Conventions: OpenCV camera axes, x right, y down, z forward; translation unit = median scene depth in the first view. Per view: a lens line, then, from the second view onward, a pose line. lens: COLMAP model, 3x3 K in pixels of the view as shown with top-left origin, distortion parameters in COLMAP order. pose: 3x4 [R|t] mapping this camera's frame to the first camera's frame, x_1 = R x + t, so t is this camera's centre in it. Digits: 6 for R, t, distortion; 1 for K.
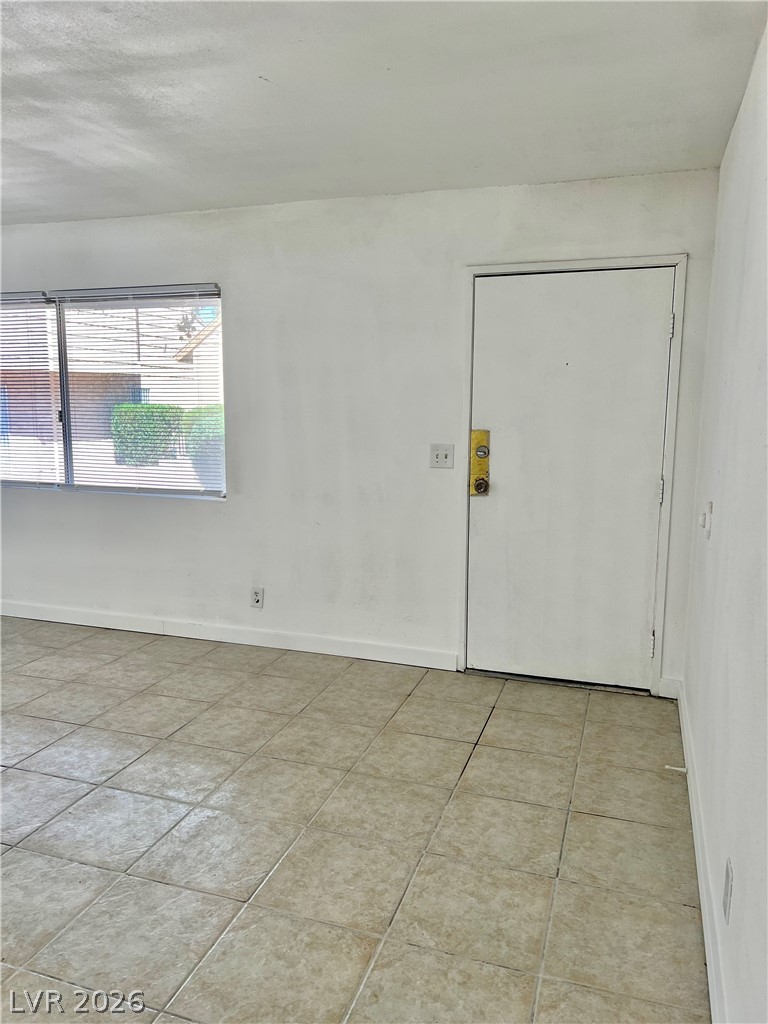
lens RADIAL K [[771.2, 0, 373.2], [0, 771.2, 516.6], [0, 0, 1]] dist [0.052195, -0.051146]
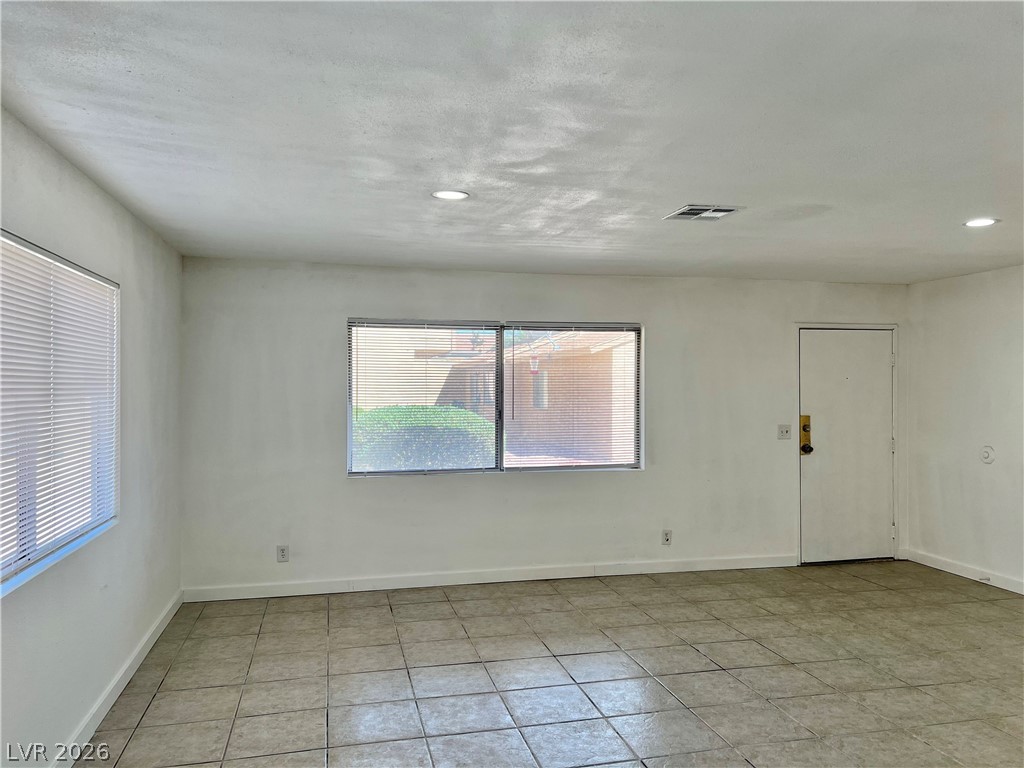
lens RADIAL K [[771.2, 0, 516.0], [0, 771.2, 377.4], [0, 0, 1]] dist [0.052195, -0.051146]
pose [[0.841216, -0.001552, 0.540696, -1.502102], [0.087026, 0.987347, -0.132561, -0.026959], [-0.533649, 0.158567, 0.830708, -0.109304]]
